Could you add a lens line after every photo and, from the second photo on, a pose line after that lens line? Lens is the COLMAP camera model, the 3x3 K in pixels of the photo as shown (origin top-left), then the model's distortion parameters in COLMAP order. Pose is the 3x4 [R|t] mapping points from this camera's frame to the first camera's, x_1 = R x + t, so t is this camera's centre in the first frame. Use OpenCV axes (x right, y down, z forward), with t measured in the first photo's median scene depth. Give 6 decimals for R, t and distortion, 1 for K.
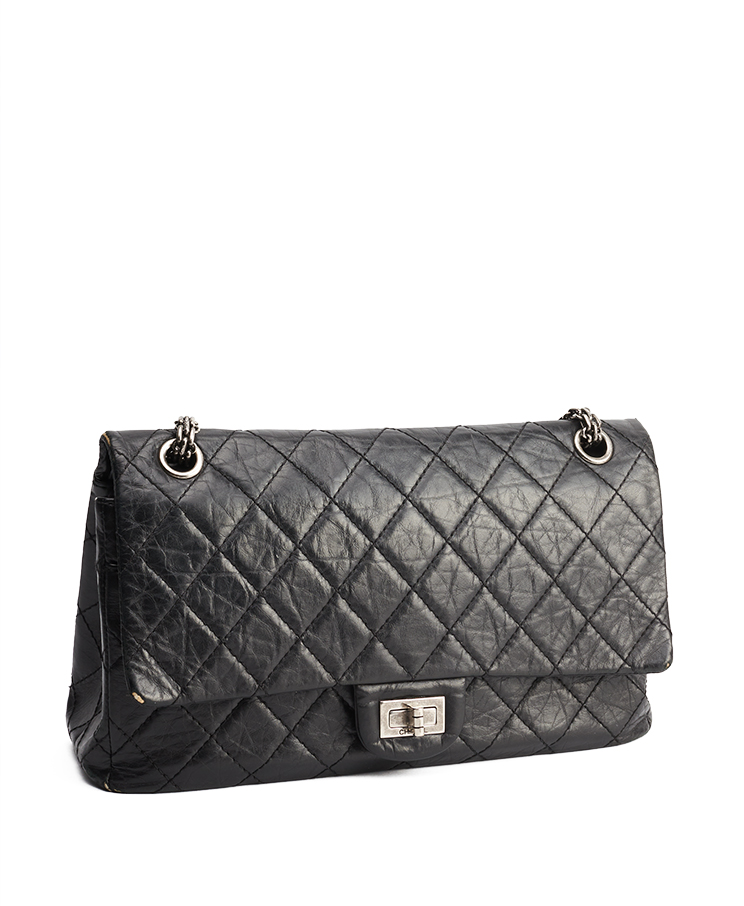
lens RADIAL K [[2032.8, 0, 372.0], [0, 2032.8, 453.0], [0, 0, 1]] dist [-0.049542, -0.526241]
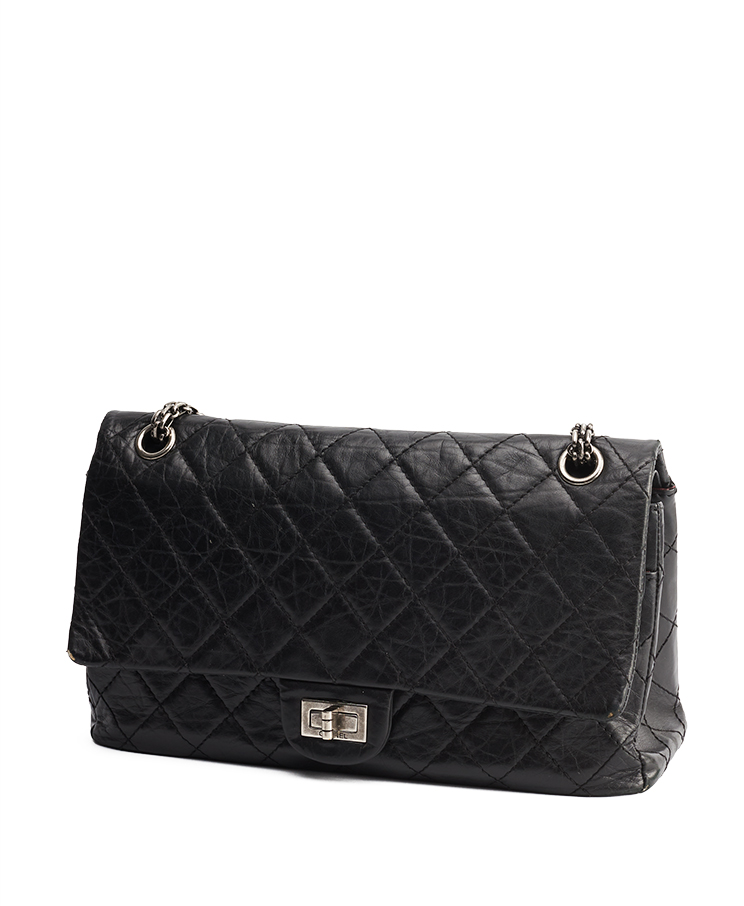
lens RADIAL K [[2032.8, 0, 372.0], [0, 2032.8, 453.0], [0, 0, 1]] dist [-0.049542, -0.526241]
pose [[0.762265, 0.078361, -0.642504, 0.674623], [-0.079422, 0.996467, 0.027305, -0.028390], [0.642374, 0.030216, 0.765795, 0.259276]]
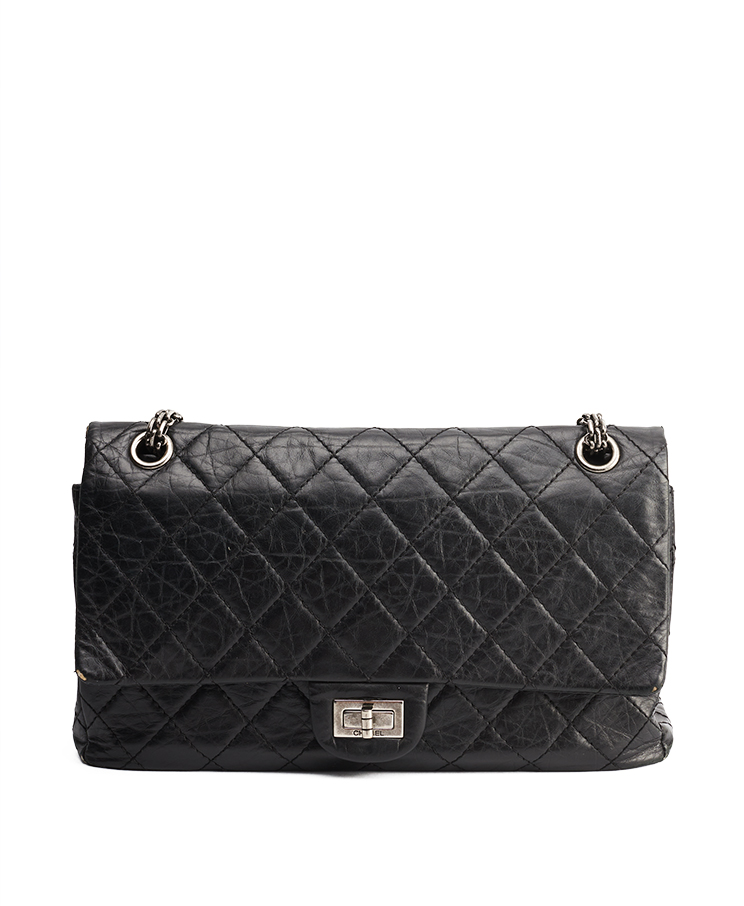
lens RADIAL K [[2032.8, 0, 372.0], [0, 2032.8, 453.0], [0, 0, 1]] dist [-0.049542, -0.526241]
pose [[0.918783, 0.036187, -0.393101, 0.416821], [-0.037497, 0.999287, 0.004349, -0.003991], [0.392978, 0.010744, 0.919485, 0.090502]]
